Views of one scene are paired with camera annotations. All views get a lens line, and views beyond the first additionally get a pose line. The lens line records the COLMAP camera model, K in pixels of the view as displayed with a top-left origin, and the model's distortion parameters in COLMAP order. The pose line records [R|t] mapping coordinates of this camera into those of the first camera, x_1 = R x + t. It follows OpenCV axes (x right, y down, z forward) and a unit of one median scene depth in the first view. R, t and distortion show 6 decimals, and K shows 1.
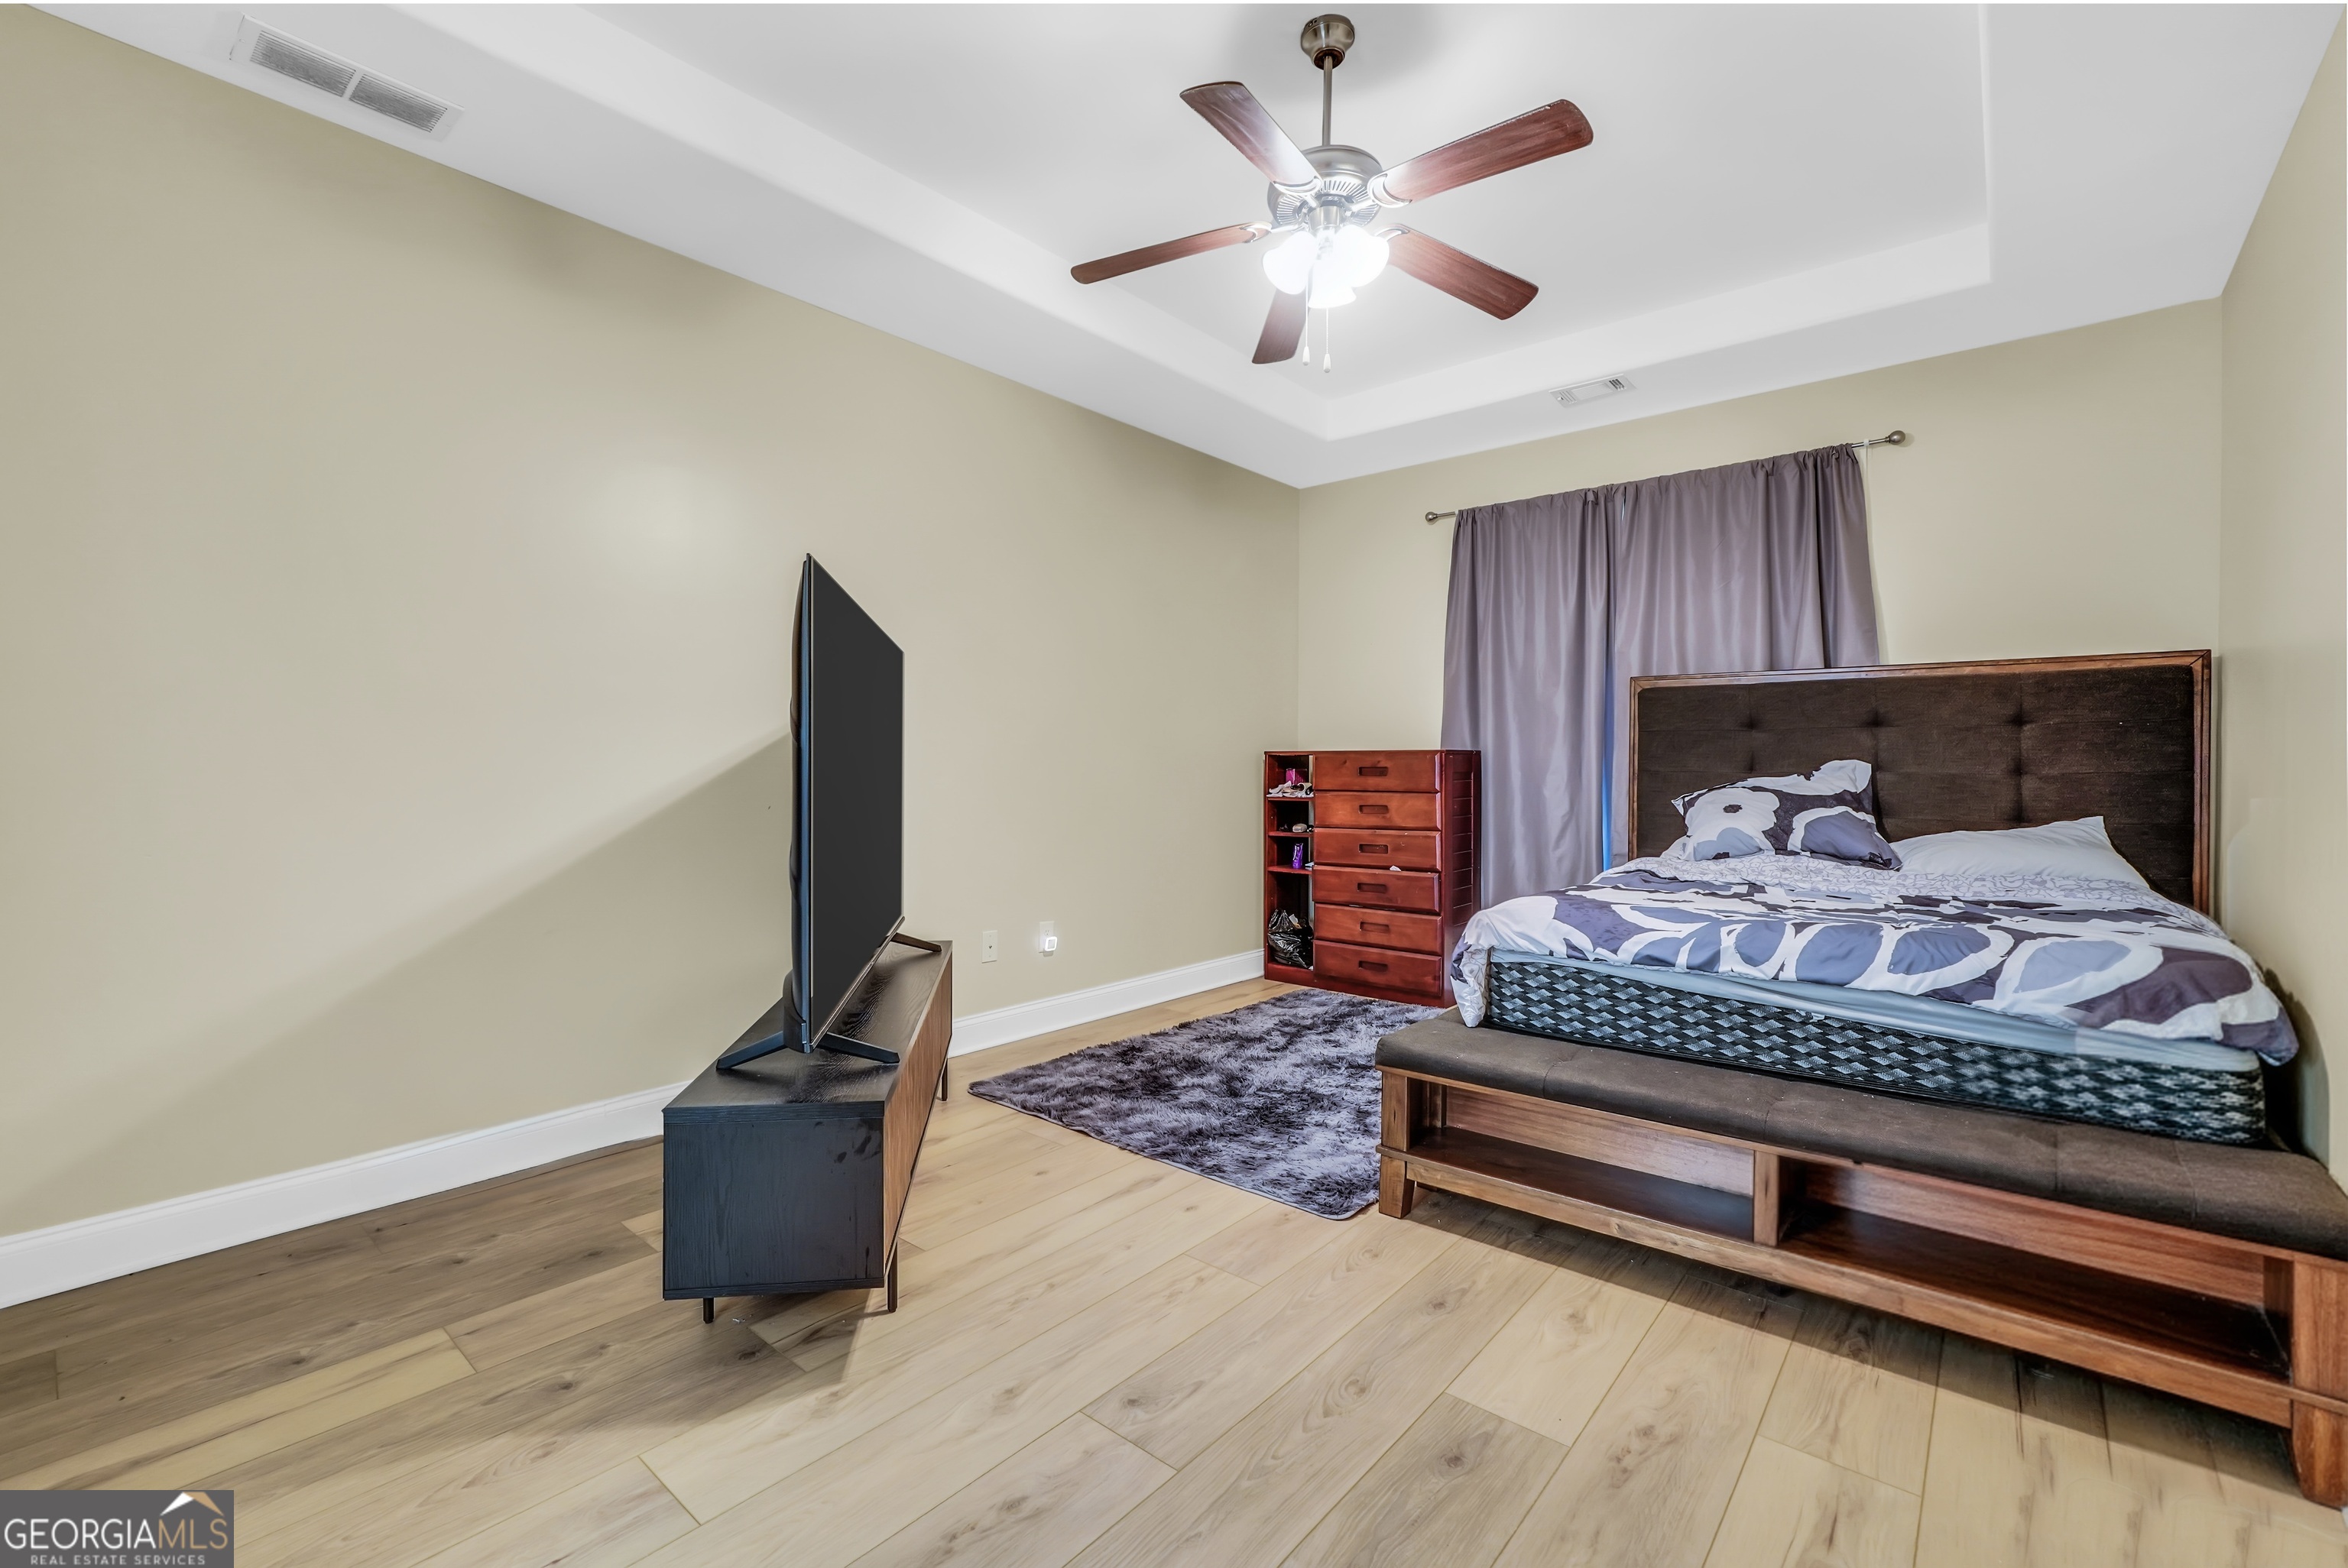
lens RADIAL K [[950.7, 0, 1174.0], [0, 950.7, 784.0], [0, 0, 1]] dist [-0.014574, 0.000301]
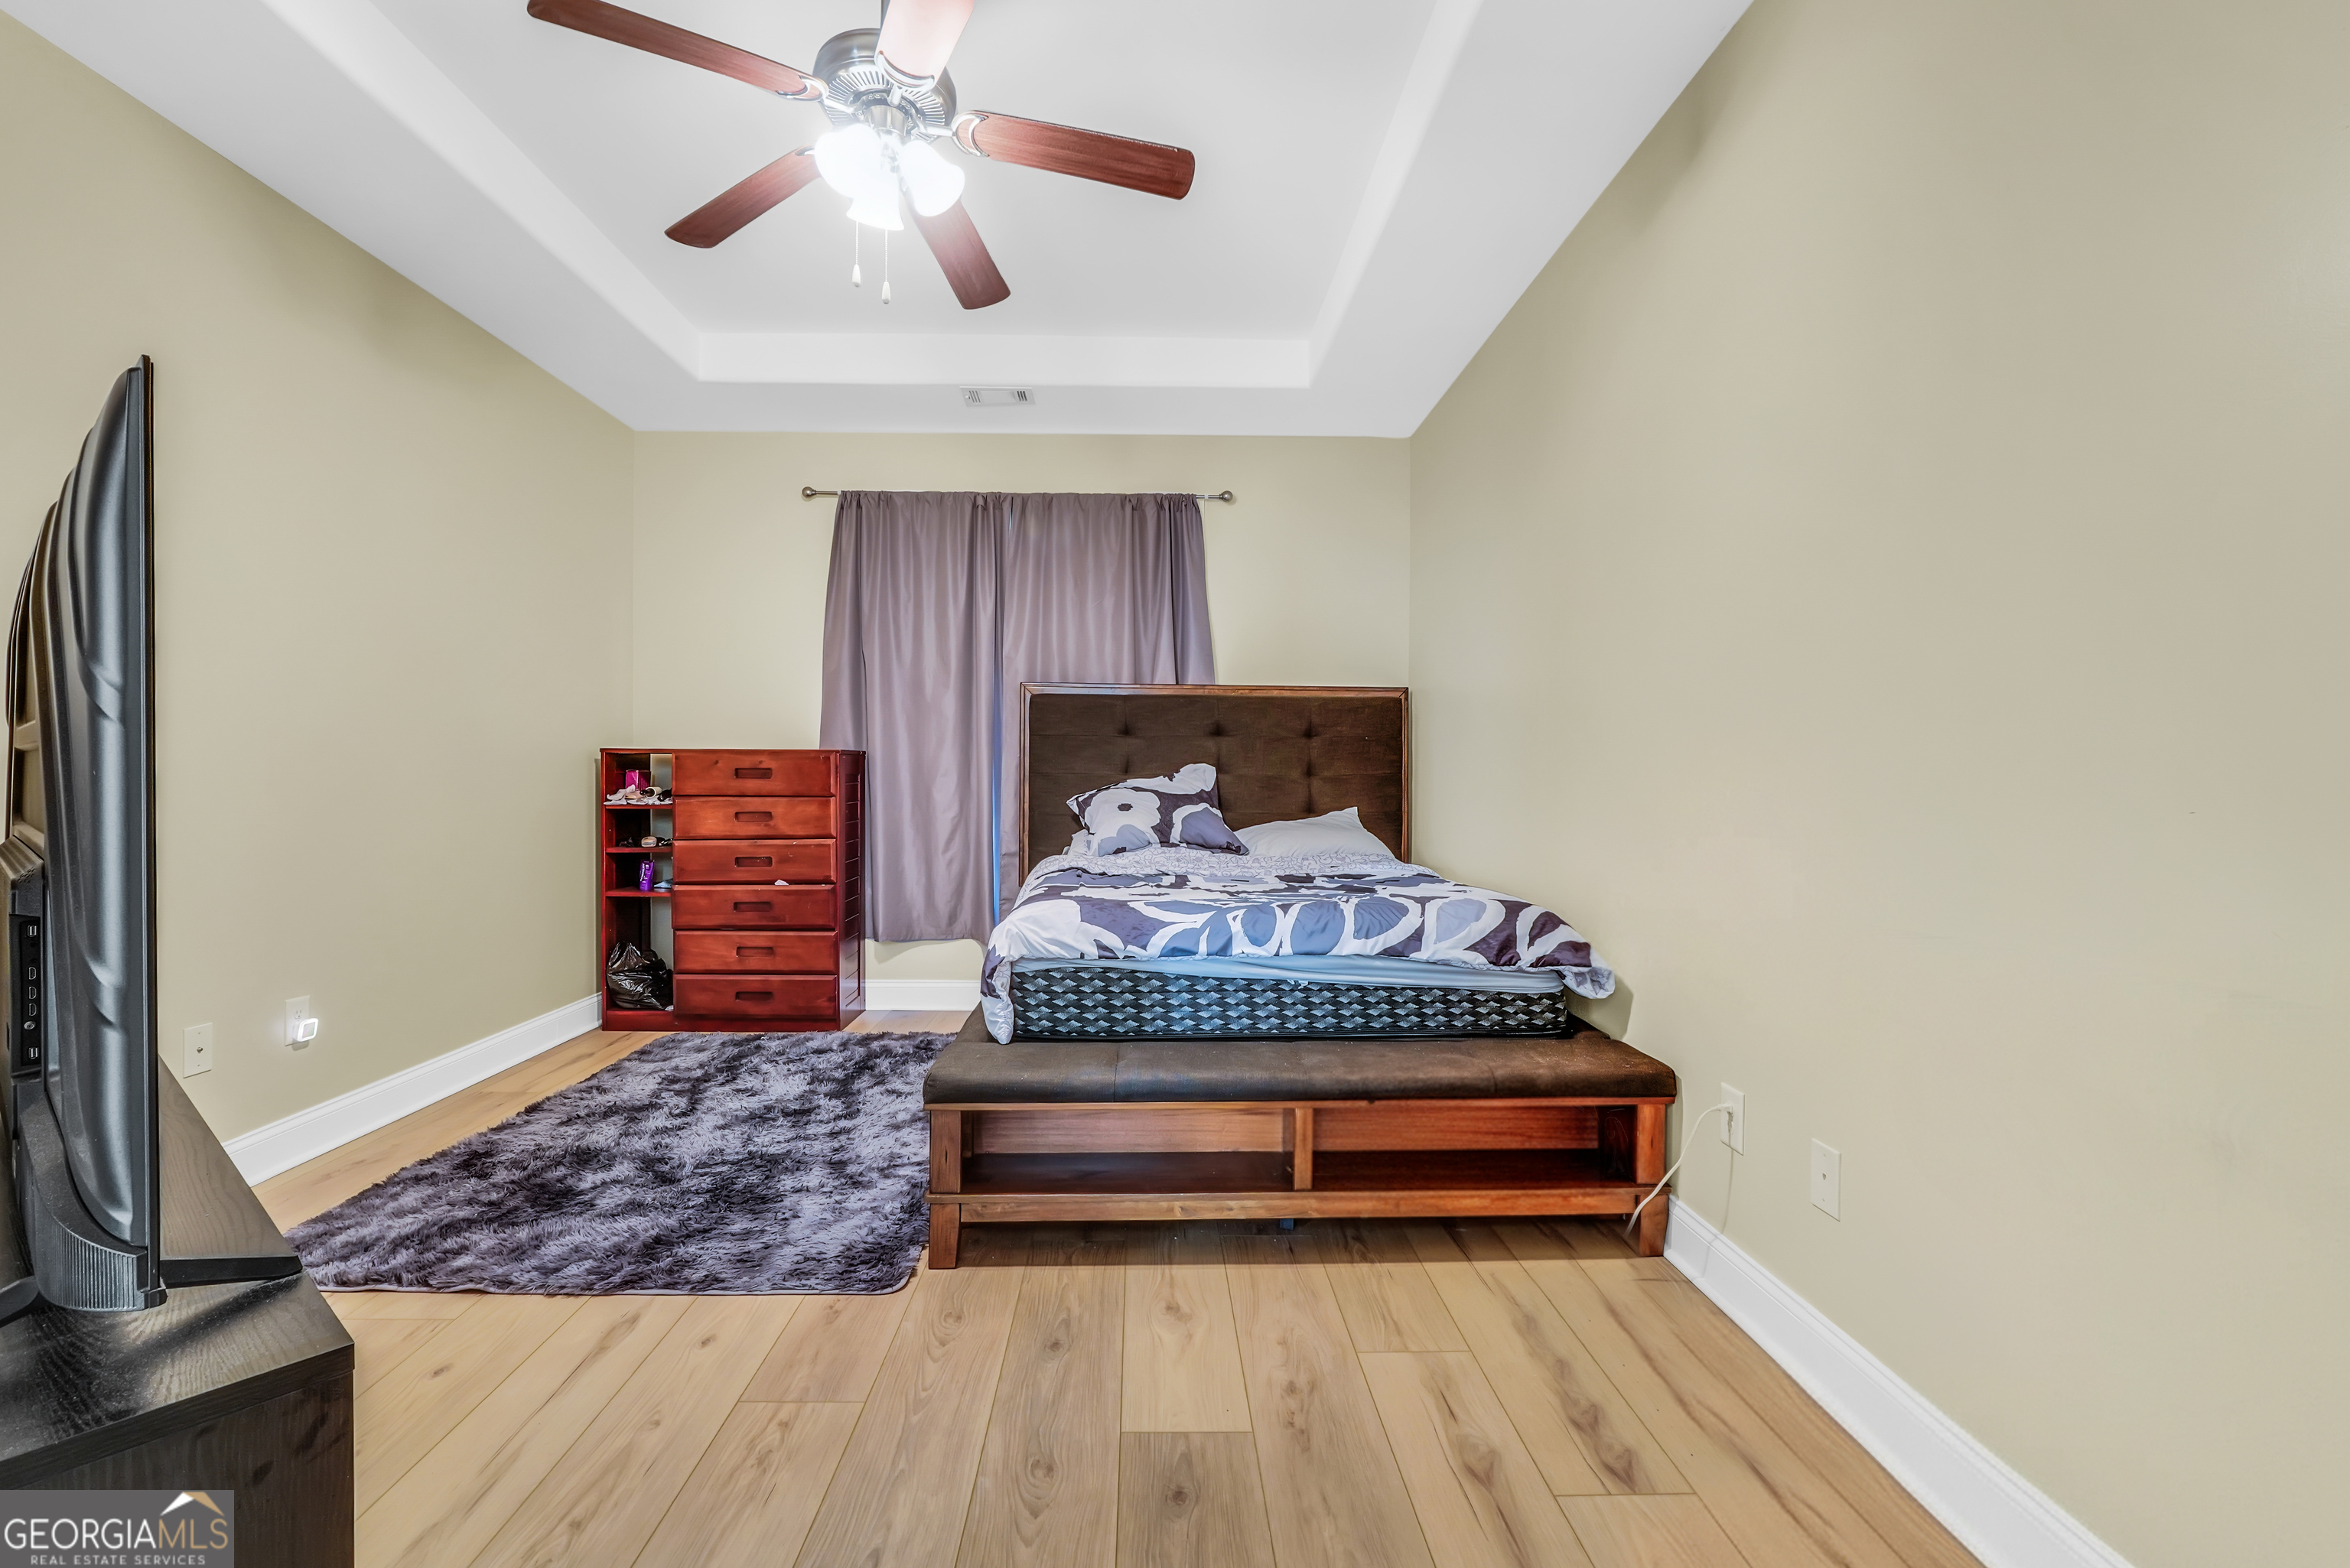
lens RADIAL K [[989.5, 0, 1184.2], [0, 989.5, 793.4], [0, 0, 1]] dist [-0.023955, 0.008191]
pose [[0.762180, -0.012161, 0.647250, -0.123222], [0.007357, 0.999922, 0.010124, -0.001319], [-0.647323, -0.002955, 0.762210, 0.090586]]
